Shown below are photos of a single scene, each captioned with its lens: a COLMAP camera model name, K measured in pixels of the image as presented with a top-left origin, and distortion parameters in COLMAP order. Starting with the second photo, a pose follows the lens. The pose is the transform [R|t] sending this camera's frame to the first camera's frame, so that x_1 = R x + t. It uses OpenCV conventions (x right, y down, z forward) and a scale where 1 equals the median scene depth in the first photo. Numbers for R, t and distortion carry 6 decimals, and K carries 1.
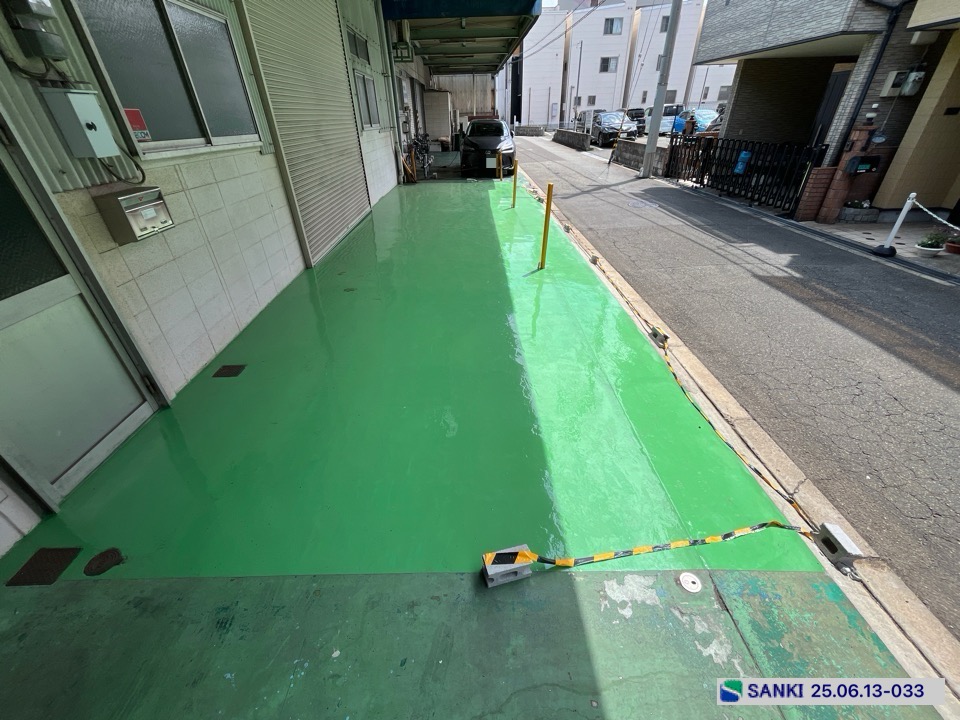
lens RADIAL K [[389.3, 0, 476.1], [0, 389.3, 360.3], [0, 0, 1]] dist [-0.003708, 0.000430]
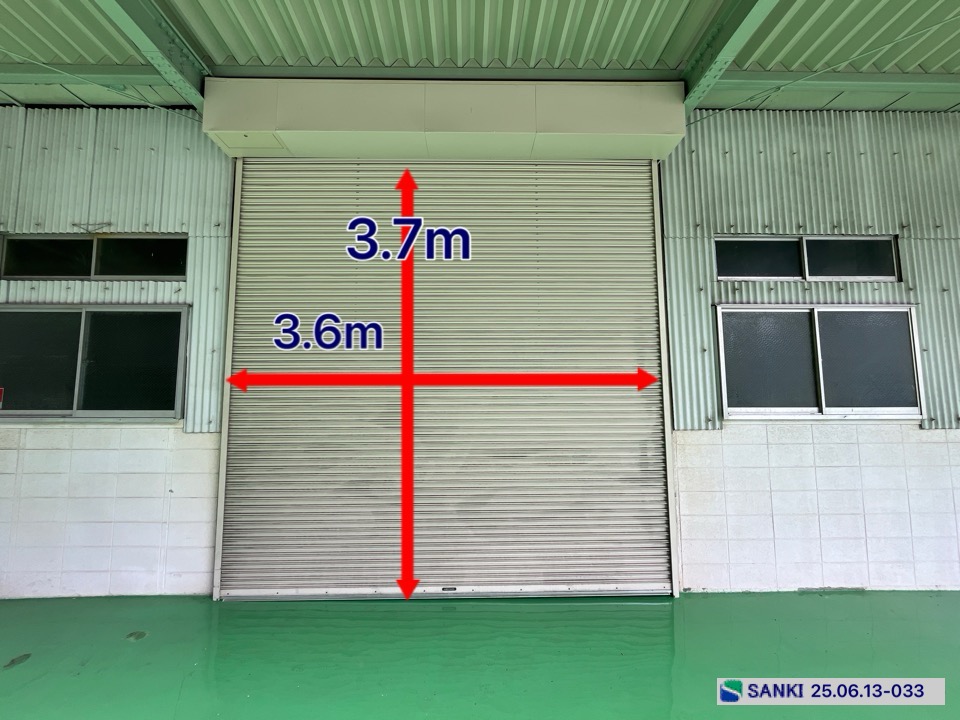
lens RADIAL K [[389.3, 0, 476.1], [0, 389.3, 360.4], [0, 0, 1]] dist [-0.003708, 0.000430]
pose [[-0.005904, -0.056204, -0.998402, 0.355494], [-0.528917, 0.847502, -0.044581, -1.246254], [0.848653, 0.527809, -0.034731, 1.935663]]
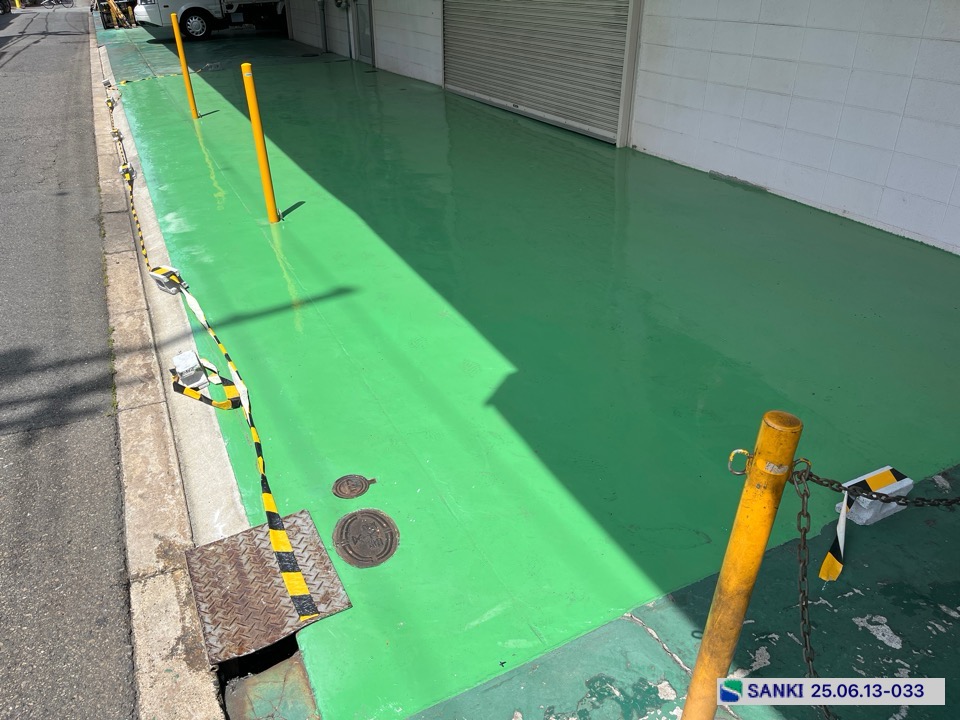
lens RADIAL K [[722.3, 0, 483.6], [0, 722.3, 362.4], [0, 0, 1]] dist [0.022639, -0.012311]
pose [[-0.901323, 0.228867, -0.367745, 0.515301], [-0.210168, 0.511289, 0.833314, -2.358136], [0.378742, 0.828374, -0.412736, 3.898892]]
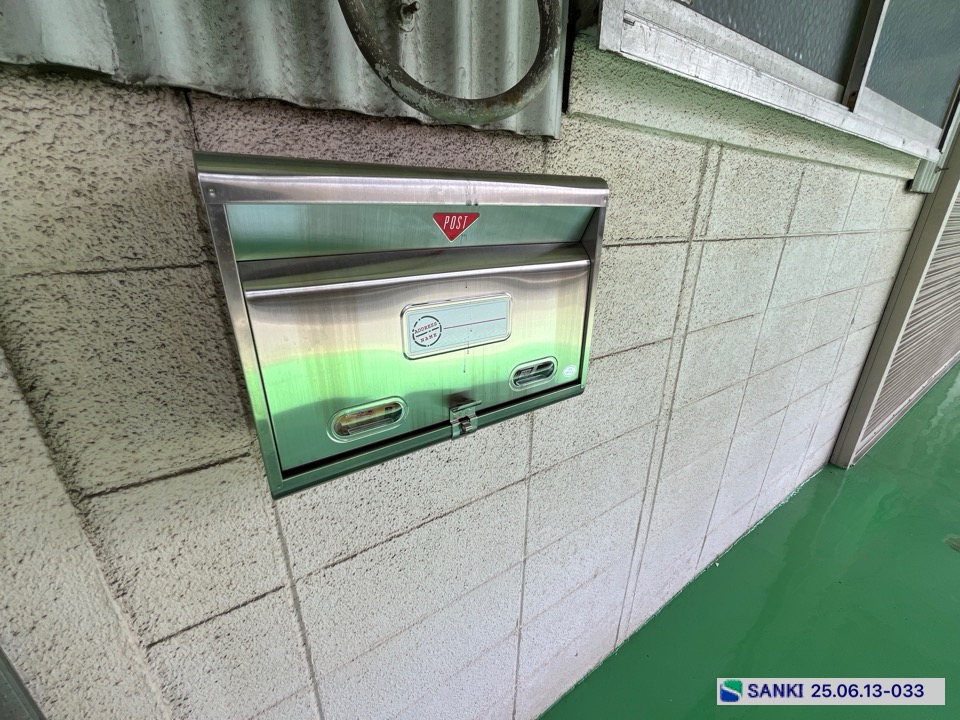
lens RADIAL K [[389.3, 0, 475.9], [0, 389.3, 360.0], [0, 0, 1]] dist [-0.003708, 0.000430]
pose [[0.527502, 0.325558, -0.784699, -0.567917], [-0.467038, 0.882692, 0.052254, -0.297414], [0.709660, 0.338920, 0.617670, 0.725575]]
